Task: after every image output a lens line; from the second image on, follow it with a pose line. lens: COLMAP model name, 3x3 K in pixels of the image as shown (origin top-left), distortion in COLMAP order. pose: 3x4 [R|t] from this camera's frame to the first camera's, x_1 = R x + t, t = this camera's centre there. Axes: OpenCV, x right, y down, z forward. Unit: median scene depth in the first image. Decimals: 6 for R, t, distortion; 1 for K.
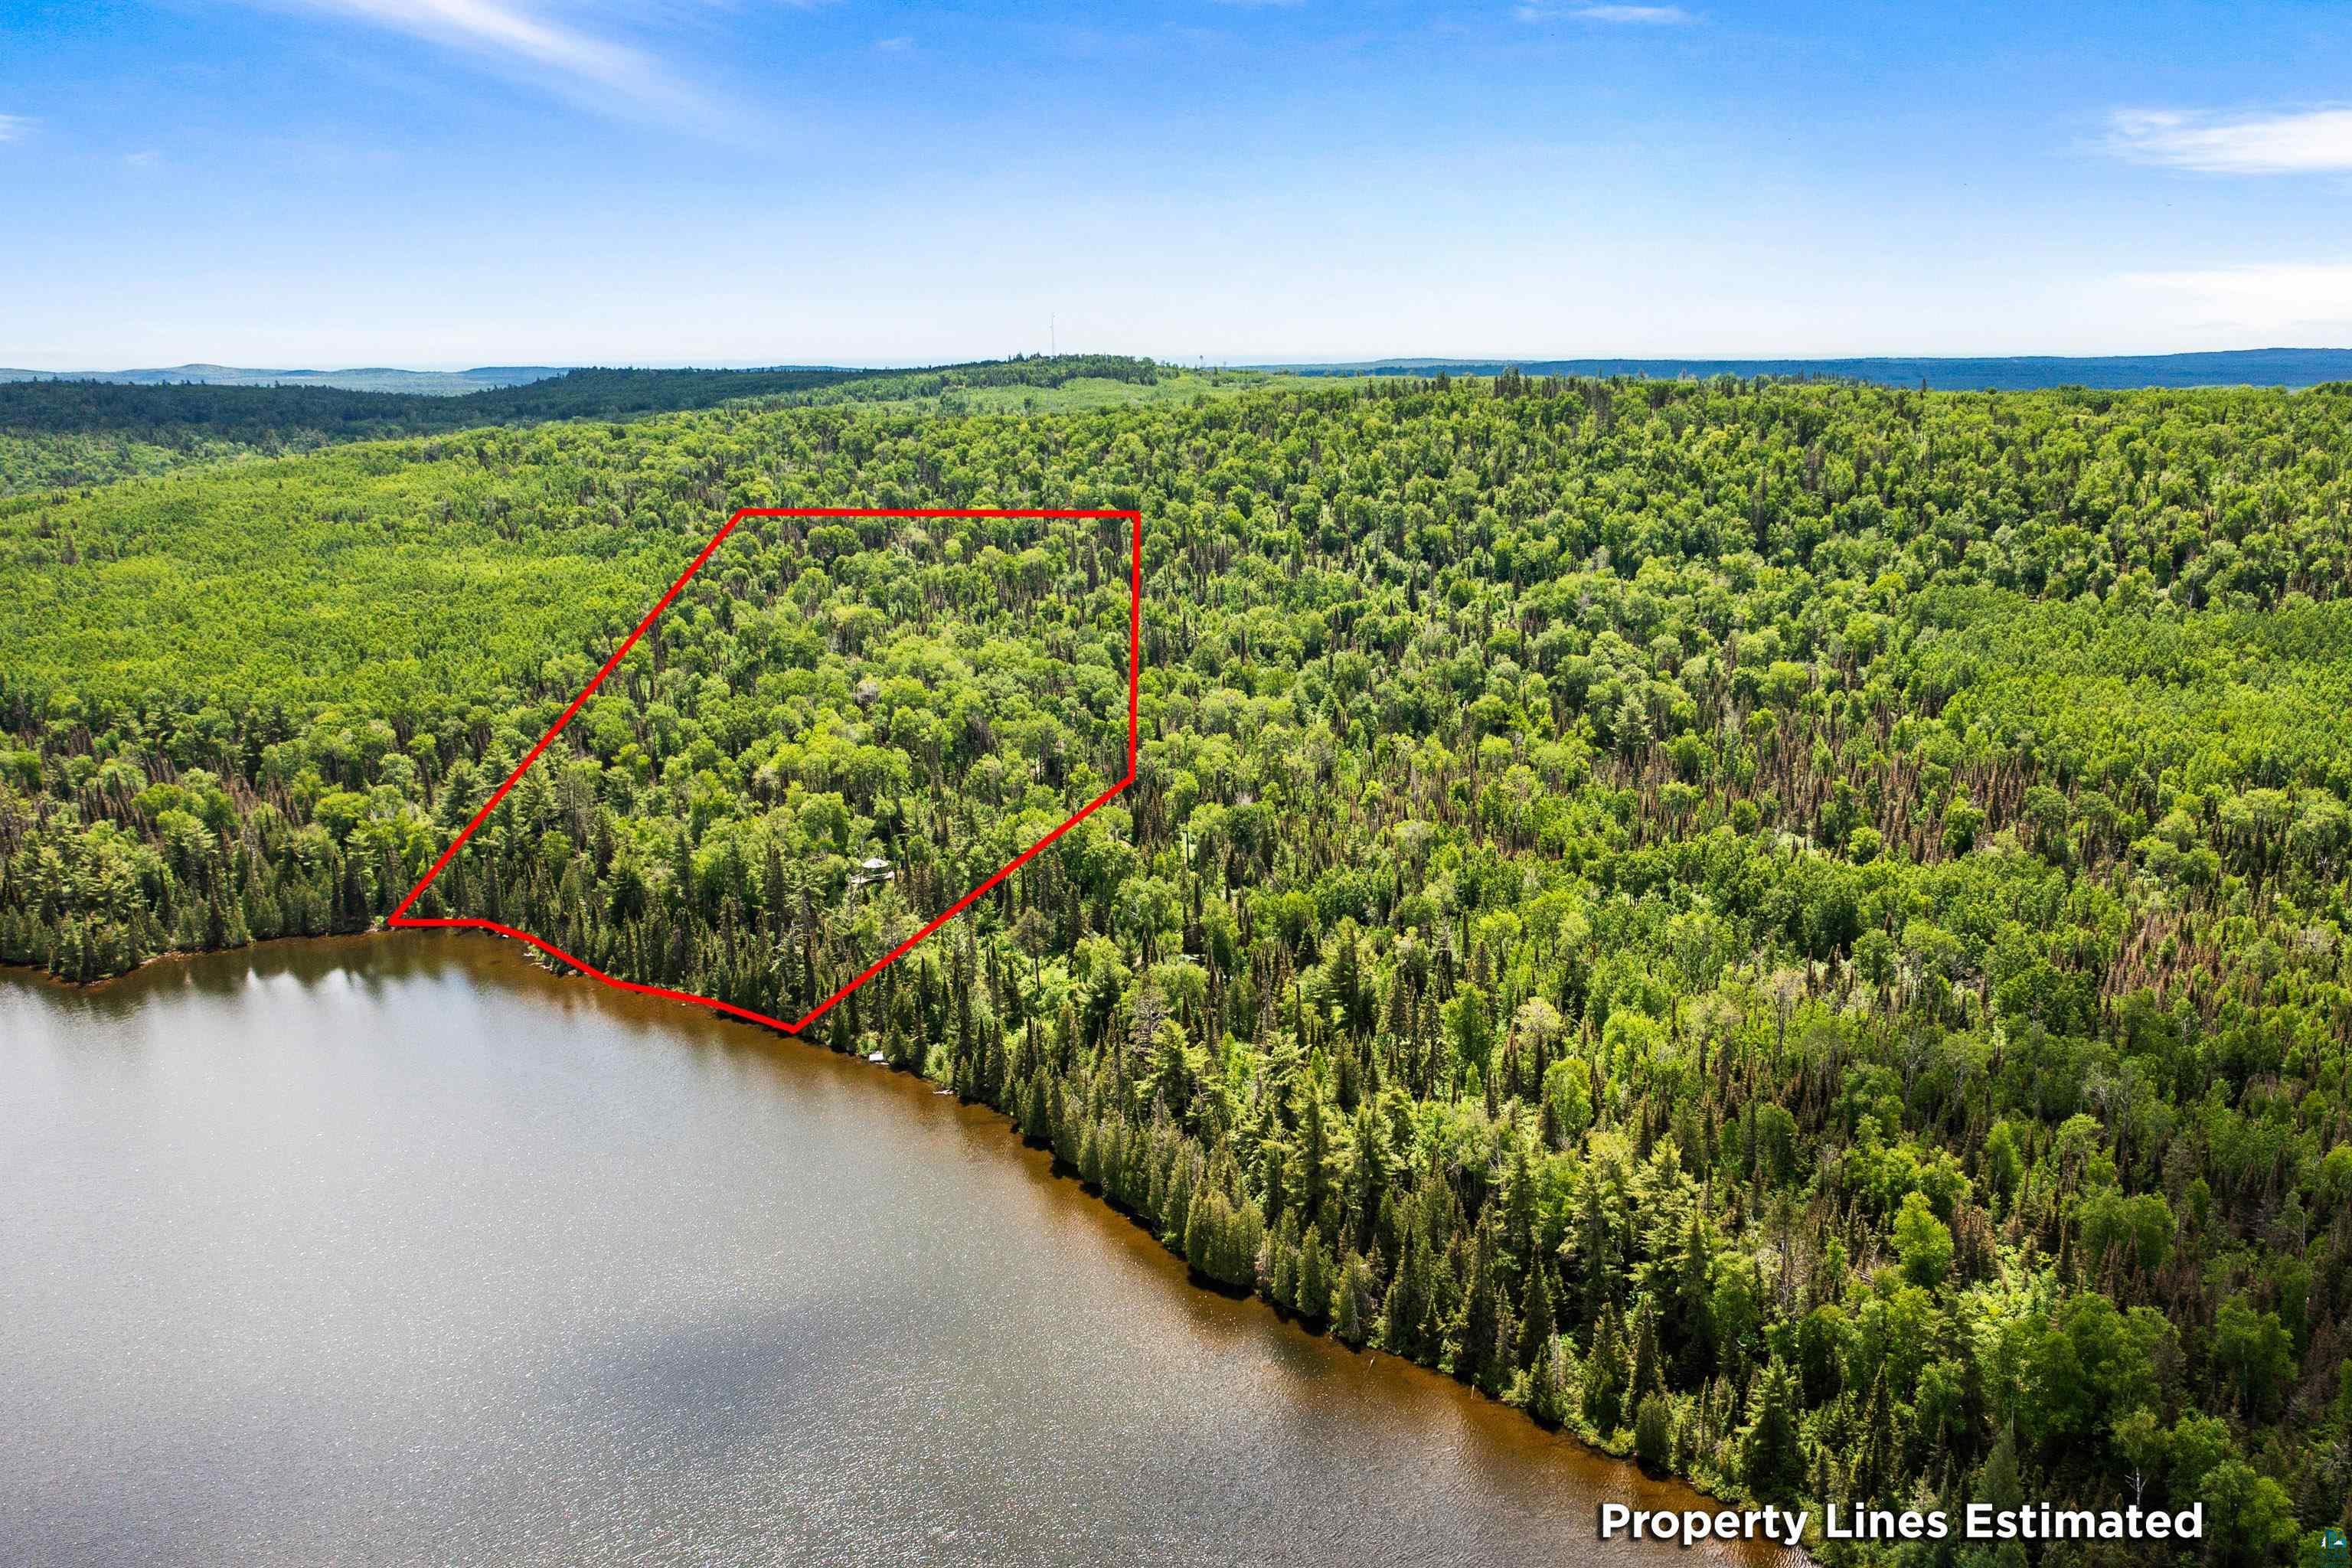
lens RADIAL K [[1849.0, 0, 1168.8], [0, 1849.0, 797.9], [0, 0, 1]] dist [-0.026710, 0.006616]
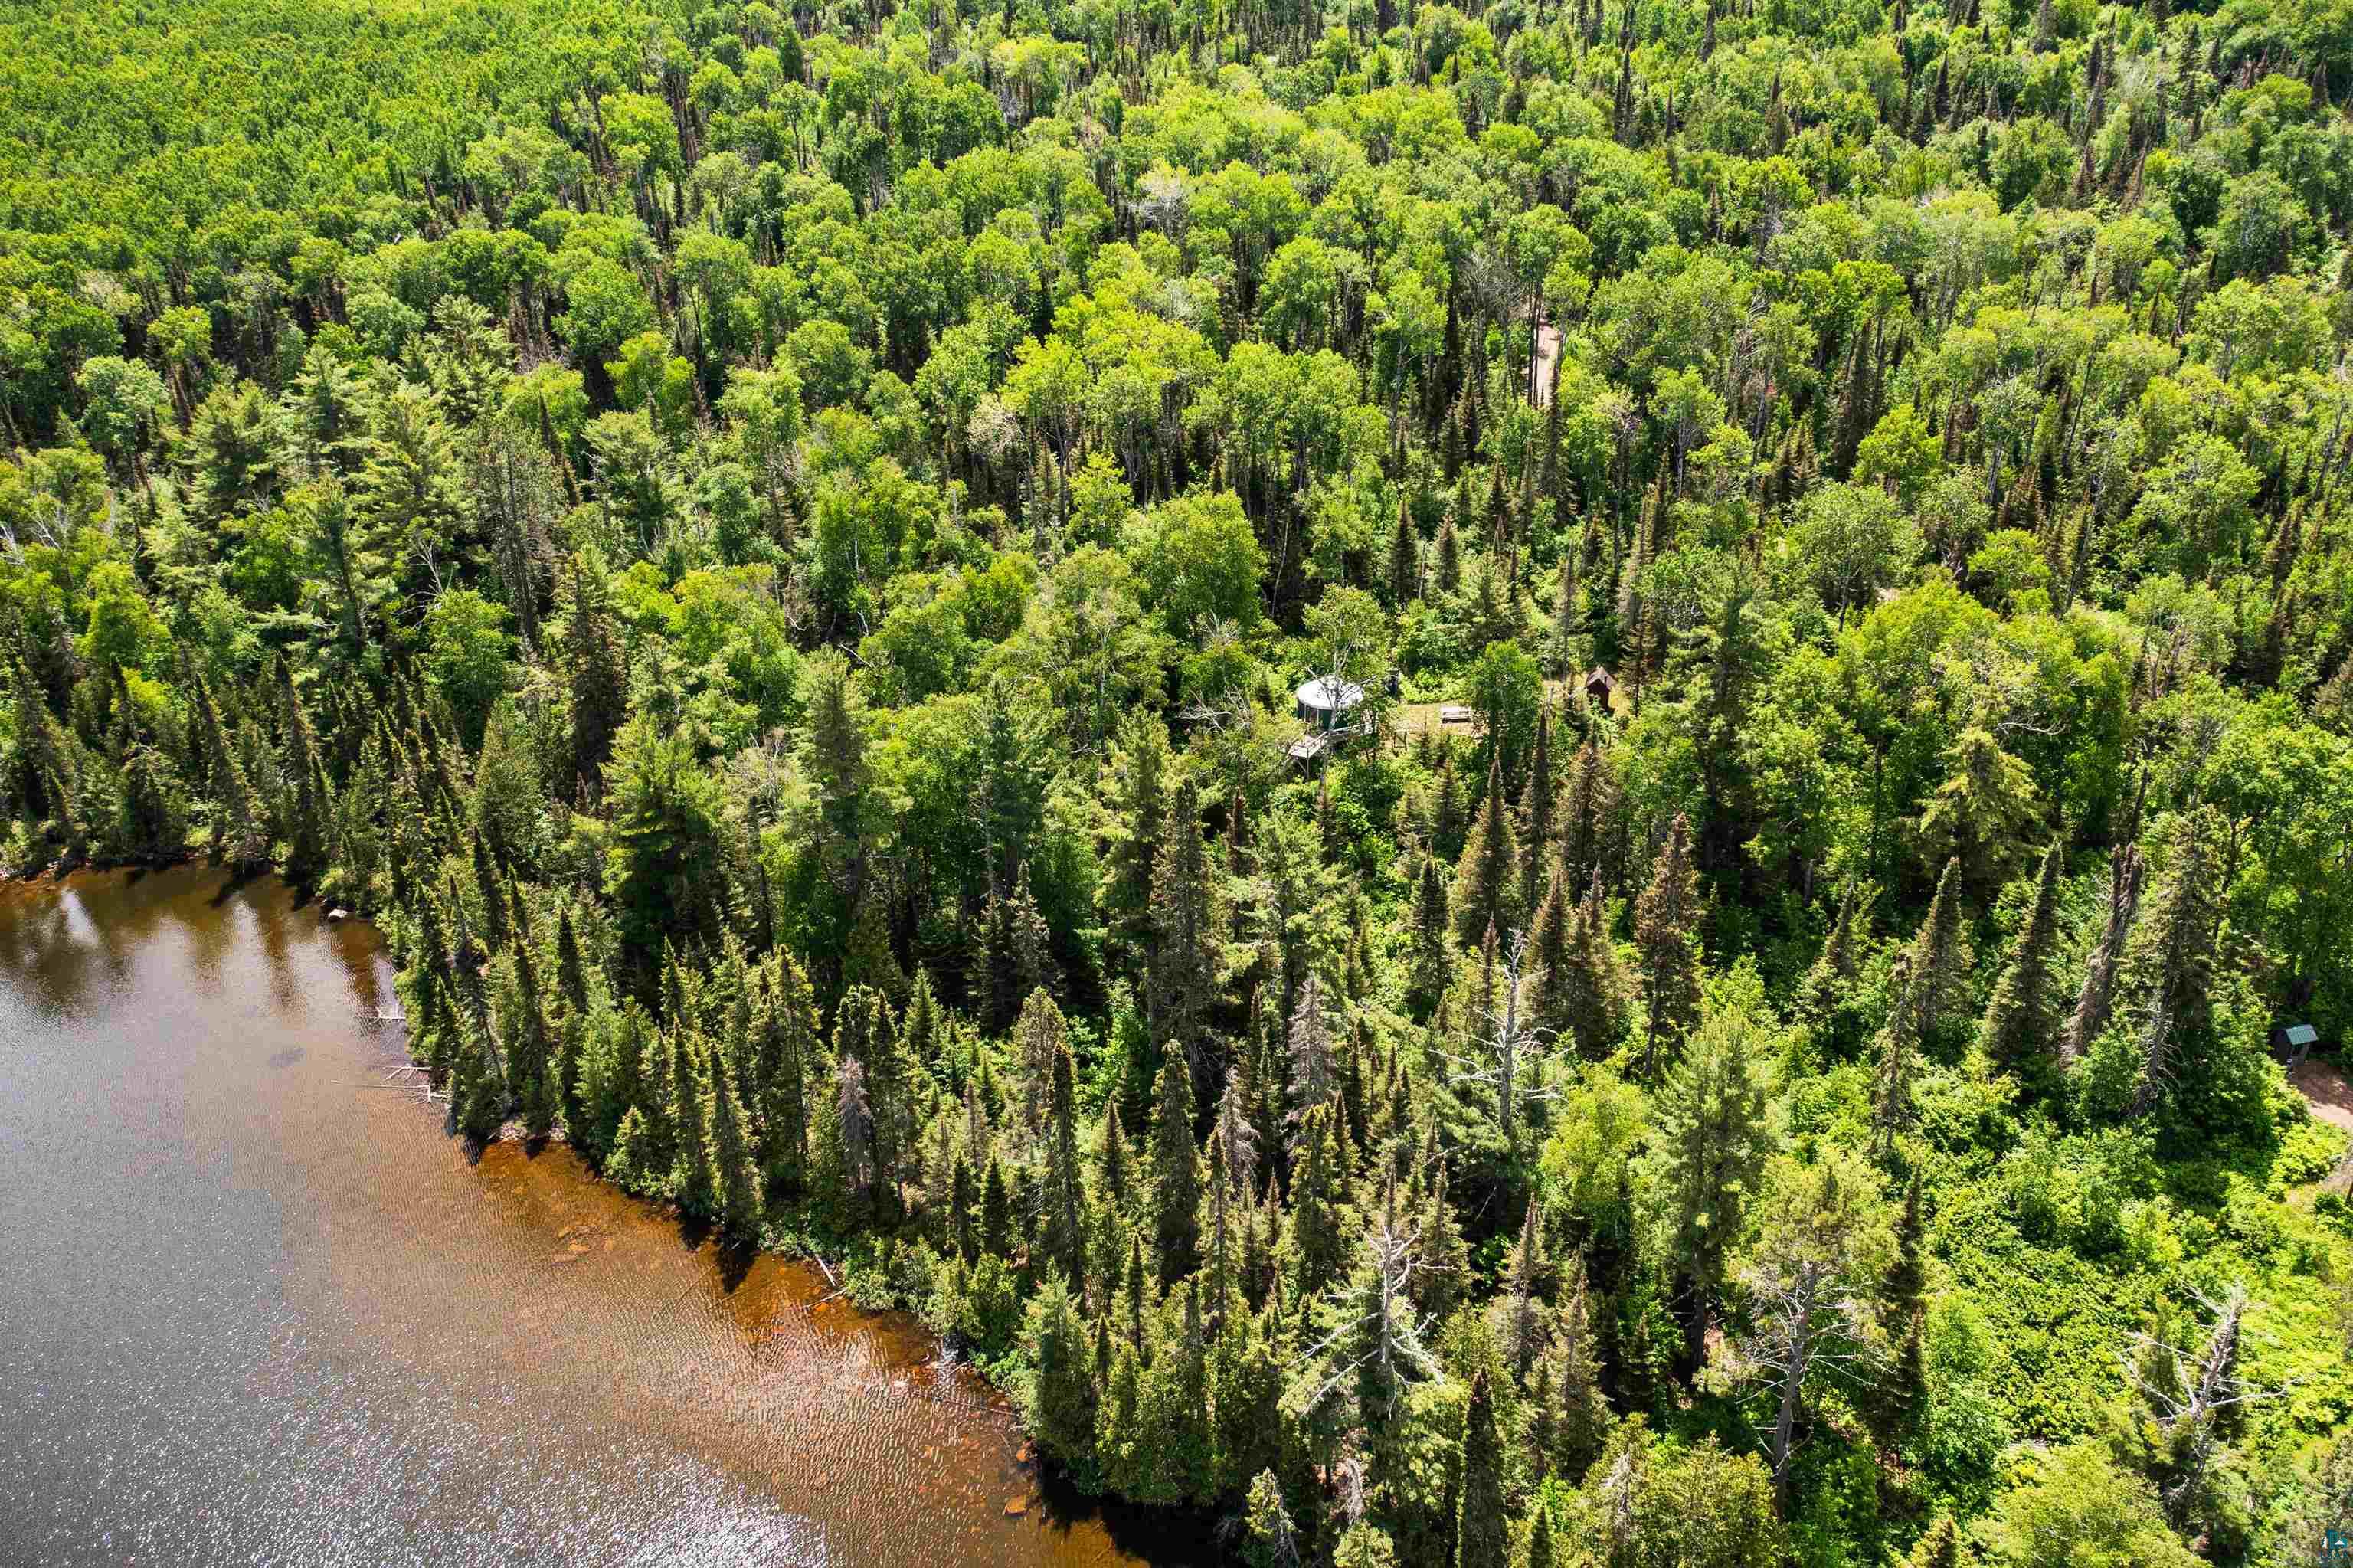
lens RADIAL K [[1849.8, 0, 1169.3], [0, 1849.8, 797.9], [0, 0, 1]] dist [-0.026710, 0.006616]
pose [[0.999810, 0.000849, -0.019459, -0.152285], [0.004138, 0.966984, 0.254804, -0.031061], [0.019033, -0.254836, 0.966797, 0.528542]]
